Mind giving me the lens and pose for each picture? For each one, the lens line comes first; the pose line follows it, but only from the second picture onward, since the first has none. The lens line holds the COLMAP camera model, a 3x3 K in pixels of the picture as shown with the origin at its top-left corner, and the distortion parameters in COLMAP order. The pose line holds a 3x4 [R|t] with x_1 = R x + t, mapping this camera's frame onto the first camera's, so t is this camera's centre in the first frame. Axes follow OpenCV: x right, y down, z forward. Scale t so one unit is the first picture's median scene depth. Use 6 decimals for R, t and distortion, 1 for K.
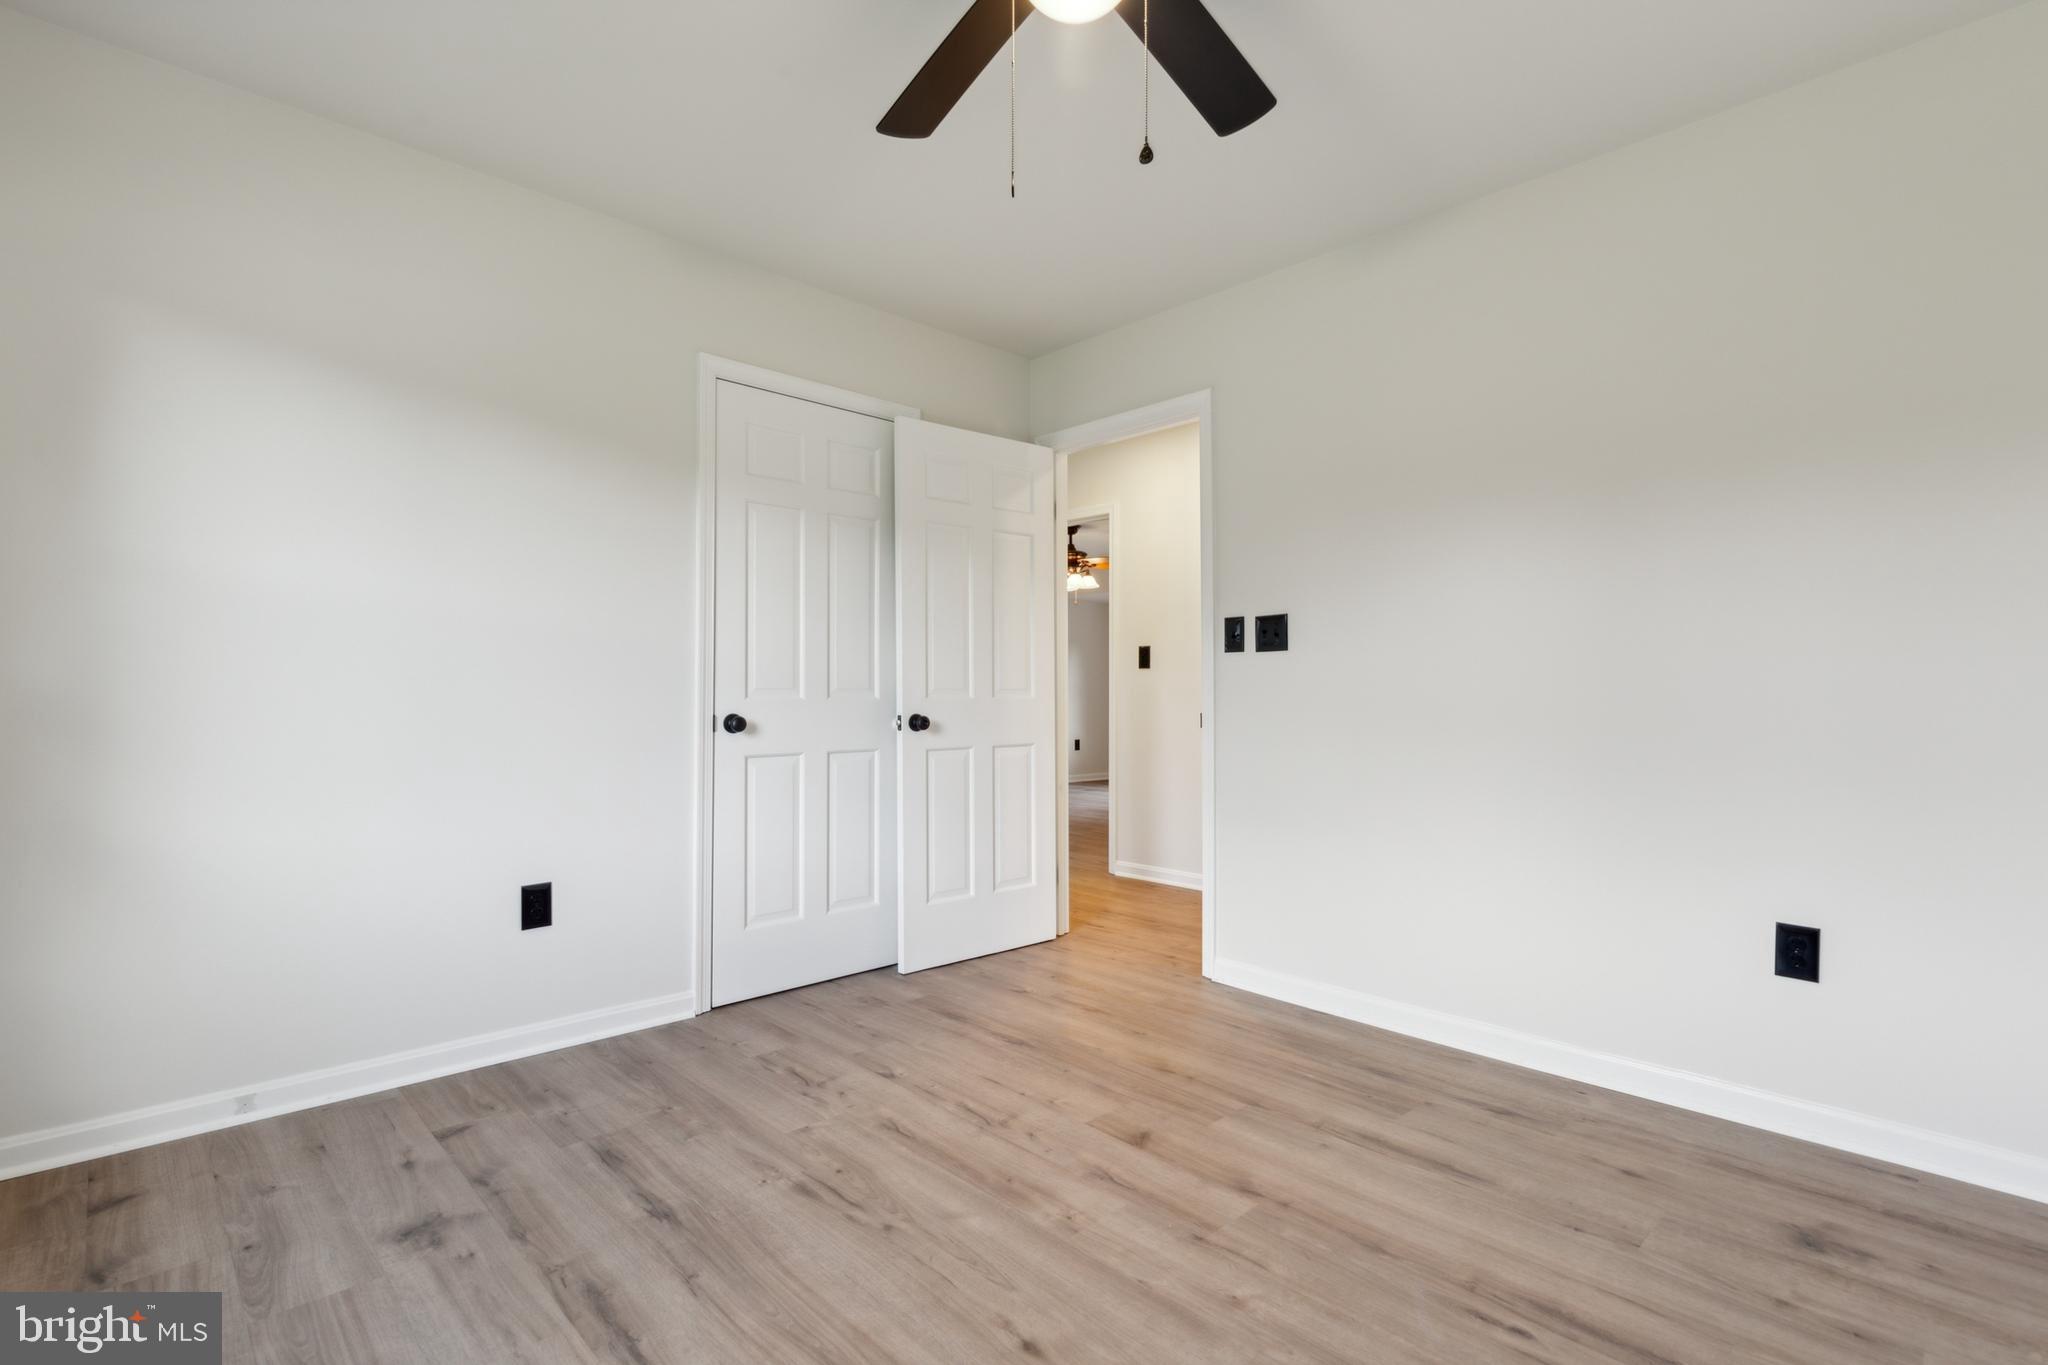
lens RADIAL K [[943.3, 0, 1019.6], [0, 943.3, 700.6], [0, 0, 1]] dist [0.010321, -0.000297]
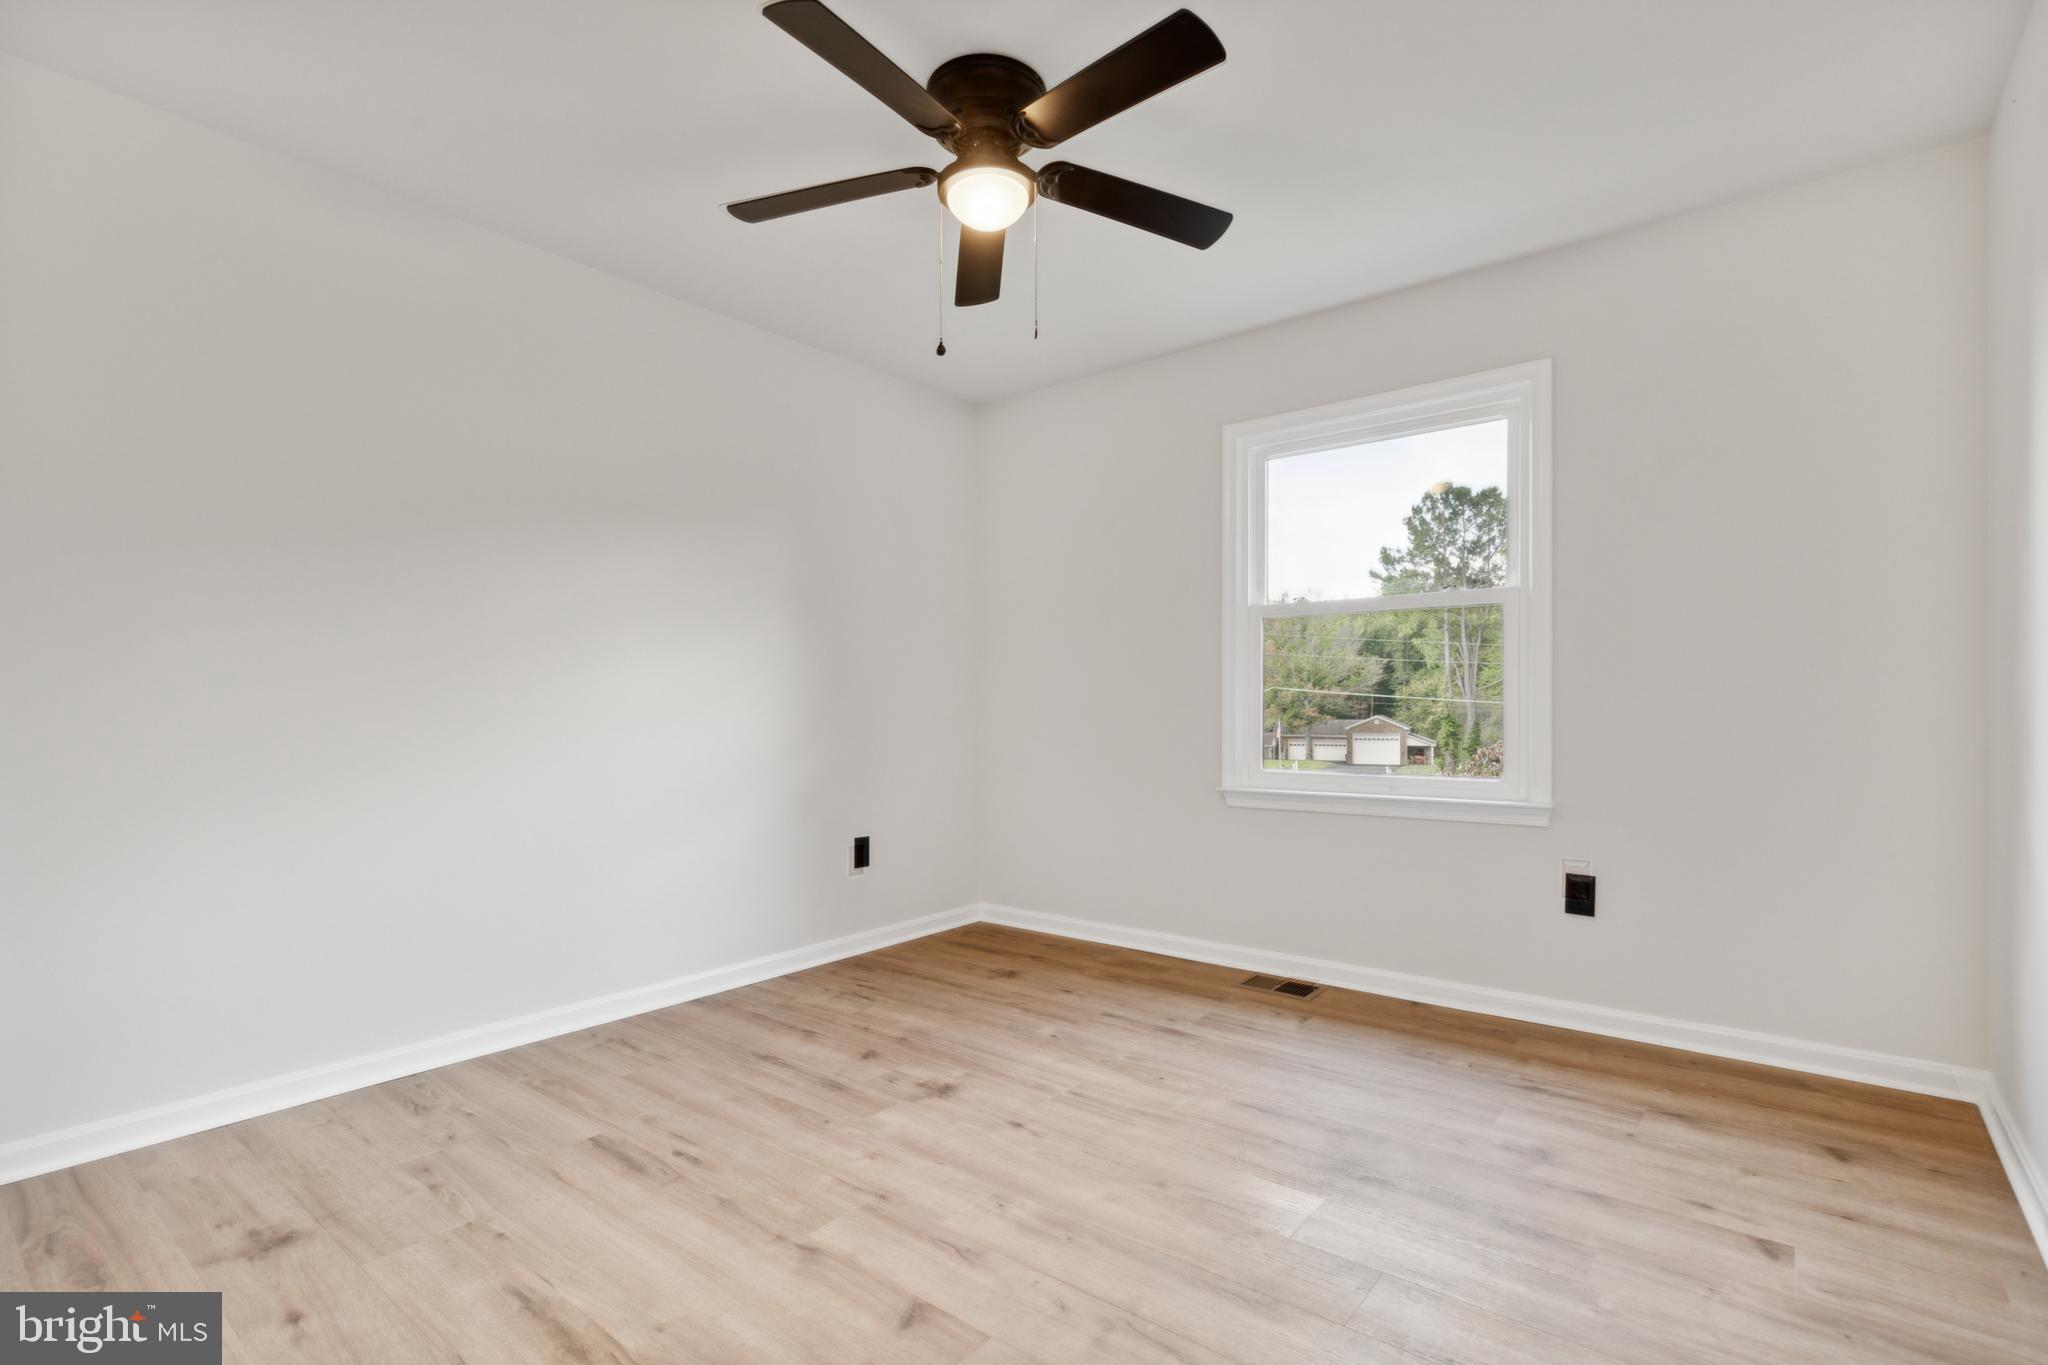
lens RADIAL K [[943.3, 0, 1019.6], [0, 943.3, 700.6], [0, 0, 1]] dist [0.010321, -0.000297]
pose [[-0.992021, -0.000092, -0.126075, 0.164203], [0.000080, 0.999999, -0.001358, -0.011906], [0.126075, -0.001357, -0.992020, 2.051068]]
